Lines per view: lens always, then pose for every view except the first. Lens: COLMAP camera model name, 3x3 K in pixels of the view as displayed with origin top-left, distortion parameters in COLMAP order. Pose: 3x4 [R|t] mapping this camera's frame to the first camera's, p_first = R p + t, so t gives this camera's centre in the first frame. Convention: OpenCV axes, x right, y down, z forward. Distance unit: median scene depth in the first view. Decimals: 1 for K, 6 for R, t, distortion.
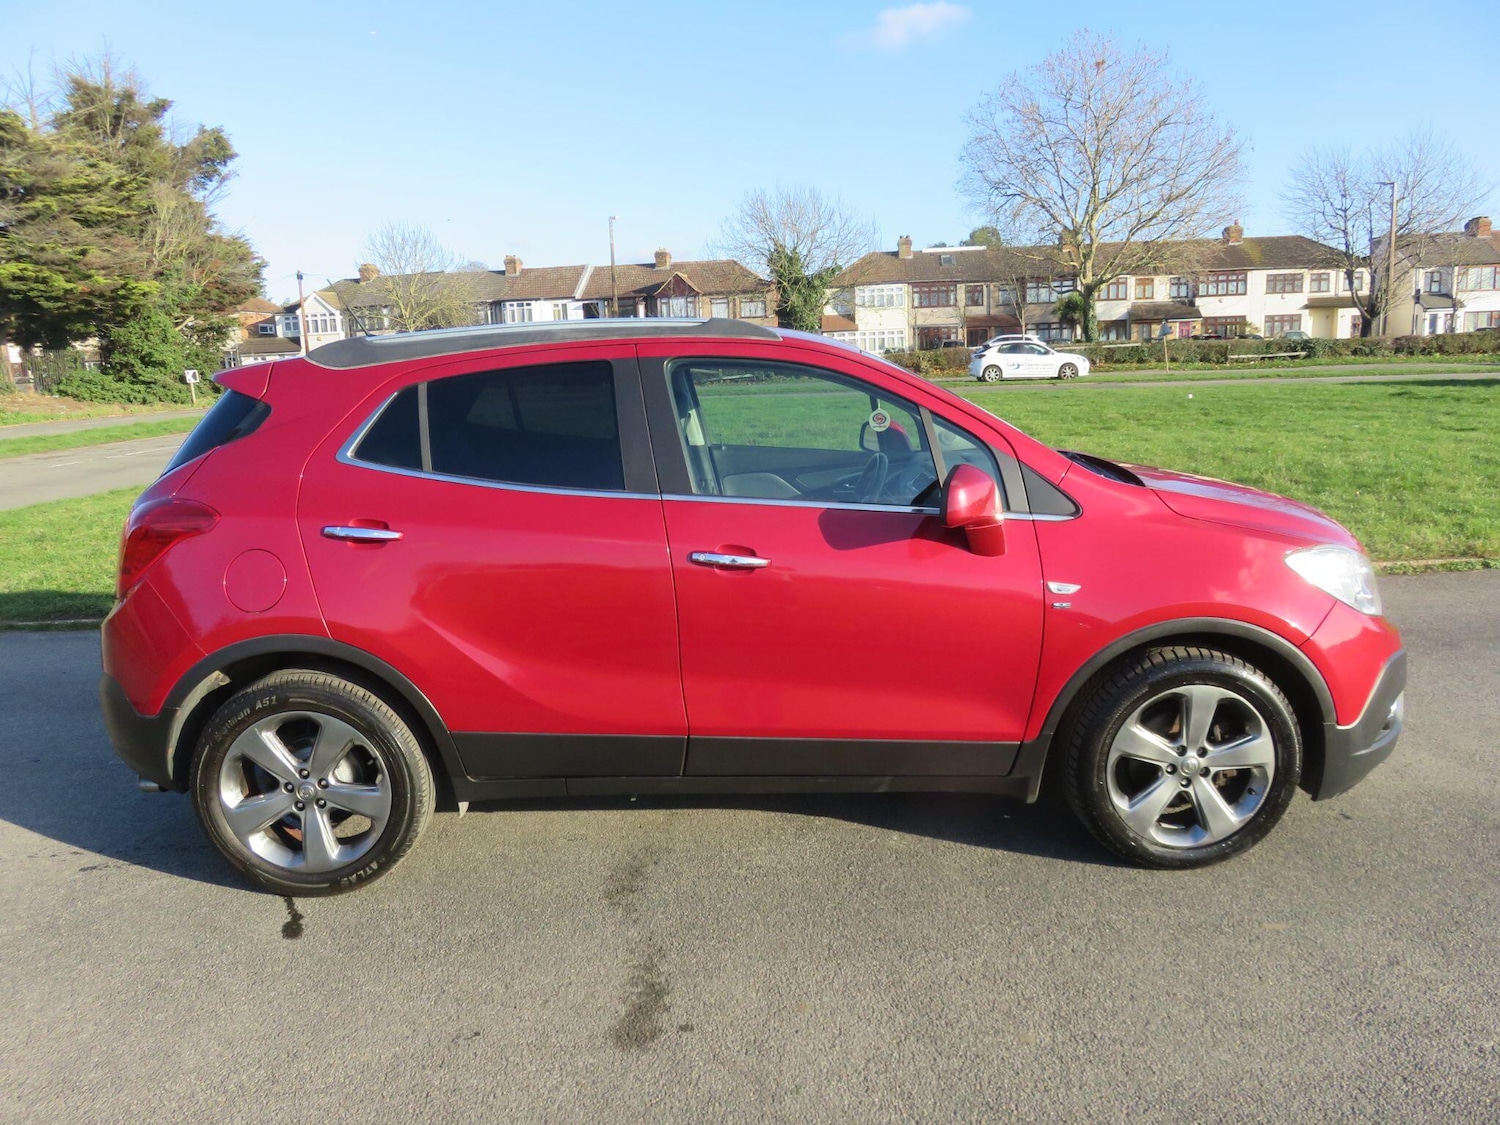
lens RADIAL K [[1121.0, 0, 746.1], [0, 1121.0, 564.8], [0, 0, 1]] dist [-0.007059, 0.001877]
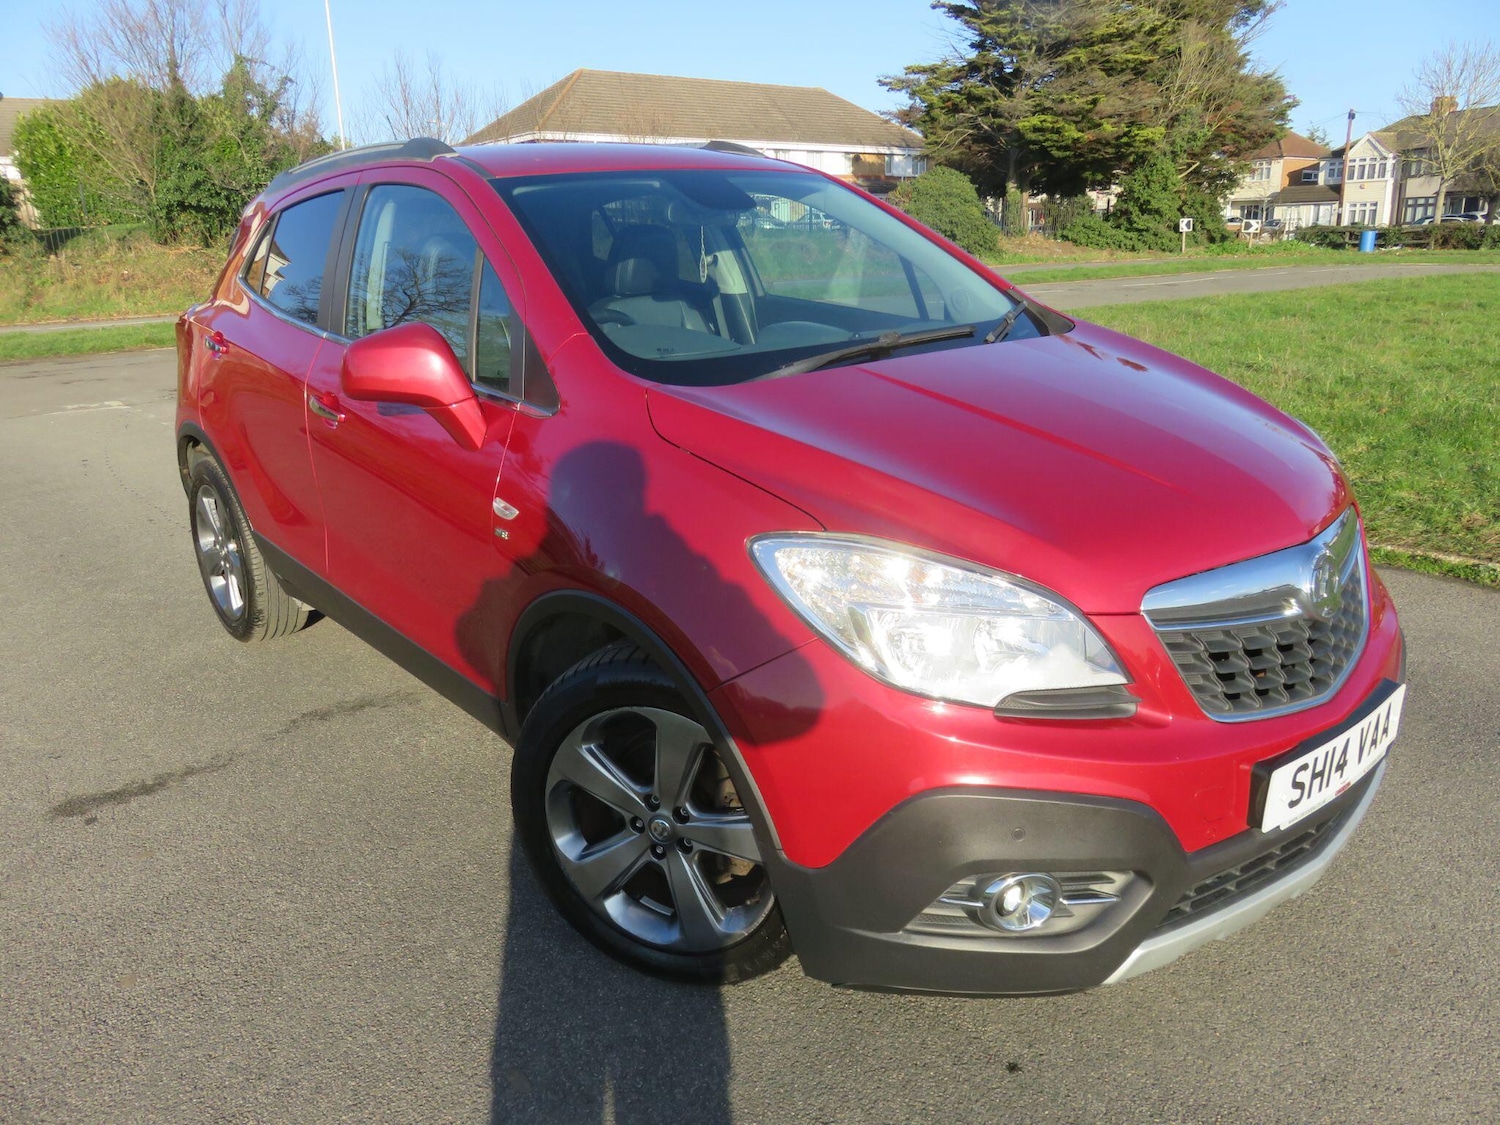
lens RADIAL K [[1123.0, 0, 751.3], [0, 1123.0, 559.9], [0, 0, 1]] dist [-0.001323, -0.001098]
pose [[0.640024, 0.238377, -0.730442, 0.056192], [-0.148626, 0.971111, 0.186690, -0.006550], [0.753843, -0.010924, 0.656964, 0.040173]]
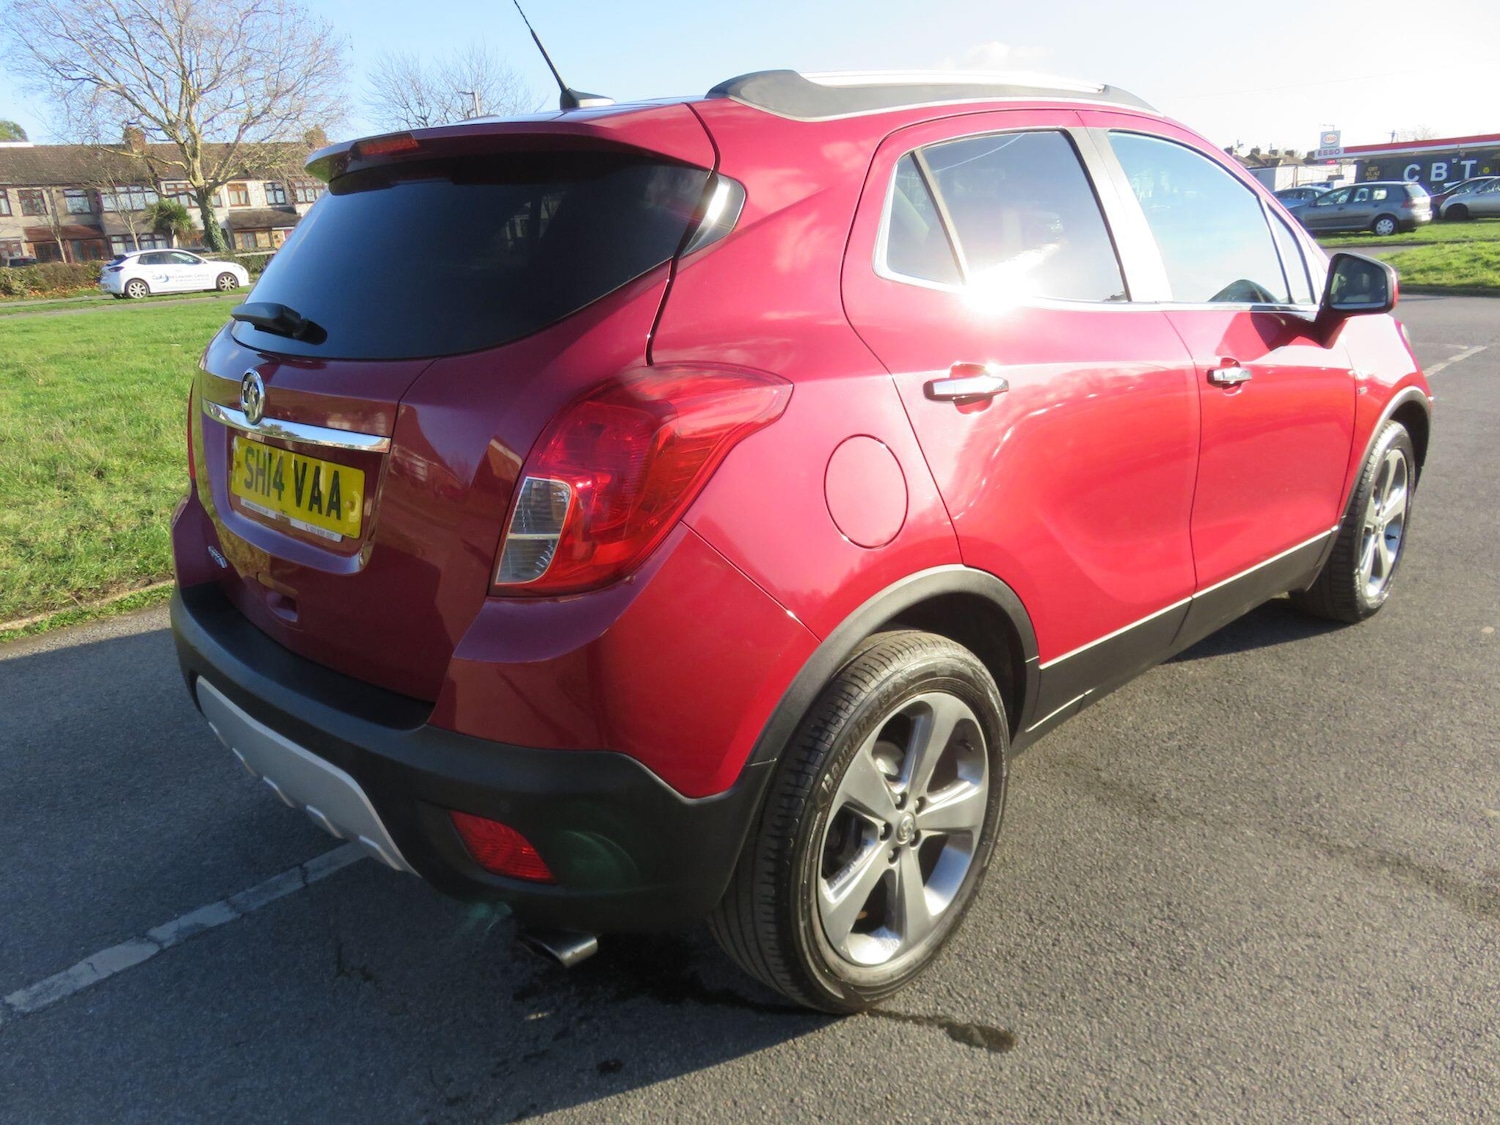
lens RADIAL K [[1123.0, 0, 751.3], [0, 1123.0, 559.9], [0, 0, 1]] dist [-0.001323, -0.001098]
pose [[0.708110, -0.212764, 0.673284, -0.052969], [0.166937, 0.976936, 0.133149, -0.002192], [-0.686085, 0.018112, 0.727296, 0.038843]]
